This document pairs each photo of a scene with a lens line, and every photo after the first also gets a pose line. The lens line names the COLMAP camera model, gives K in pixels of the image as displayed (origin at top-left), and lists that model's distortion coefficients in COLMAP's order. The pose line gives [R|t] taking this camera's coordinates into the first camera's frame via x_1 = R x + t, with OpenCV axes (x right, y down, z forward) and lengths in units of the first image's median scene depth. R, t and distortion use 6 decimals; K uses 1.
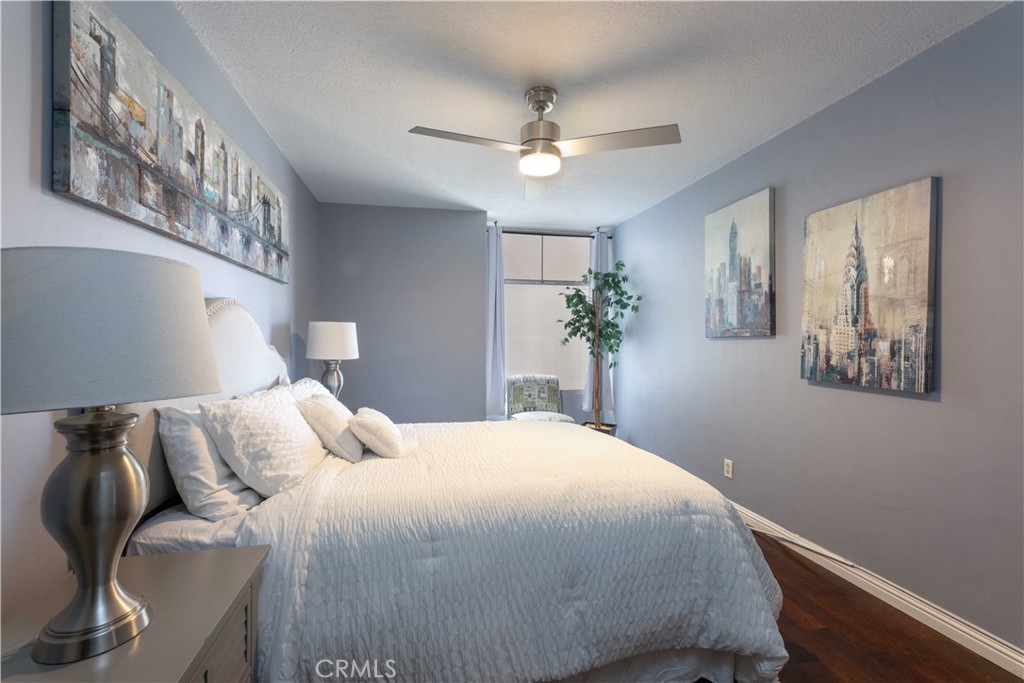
lens RADIAL K [[433.8, 0, 512.9], [0, 433.8, 340.4], [0, 0, 1]] dist [0.011505, -0.001383]
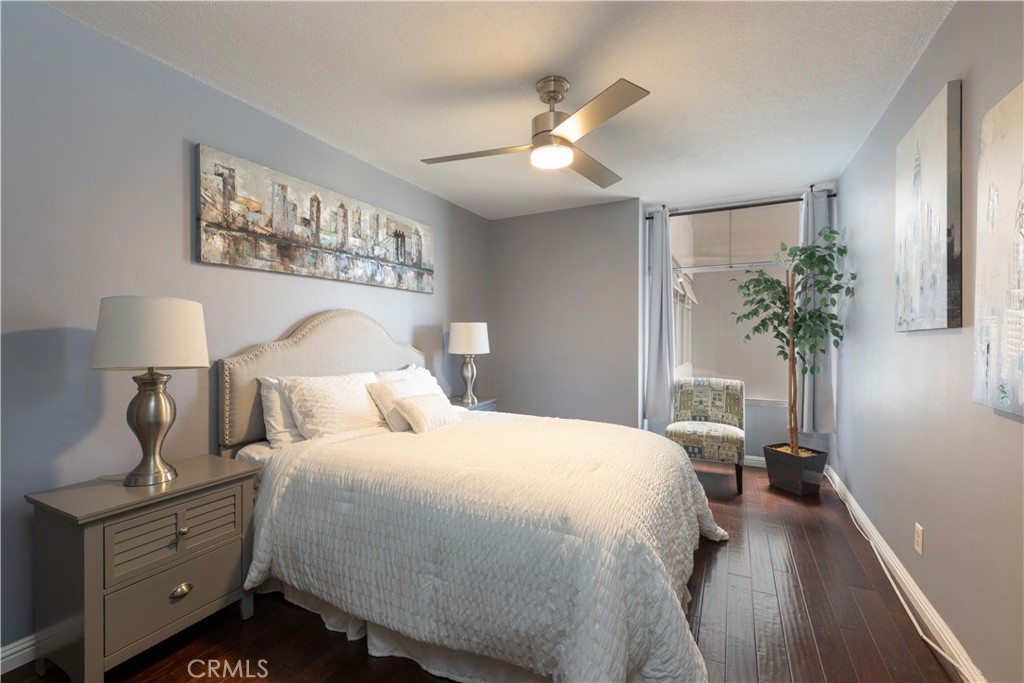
lens RADIAL K [[451.6, 0, 509.6], [0, 451.6, 339.1], [0, 0, 1]] dist [0.013178, -0.000662]
pose [[0.773661, -0.002123, -0.633596, 0.922681], [0.003102, 0.999995, 0.000438, 0.005164], [0.633592, -0.002304, 0.773664, 0.223060]]
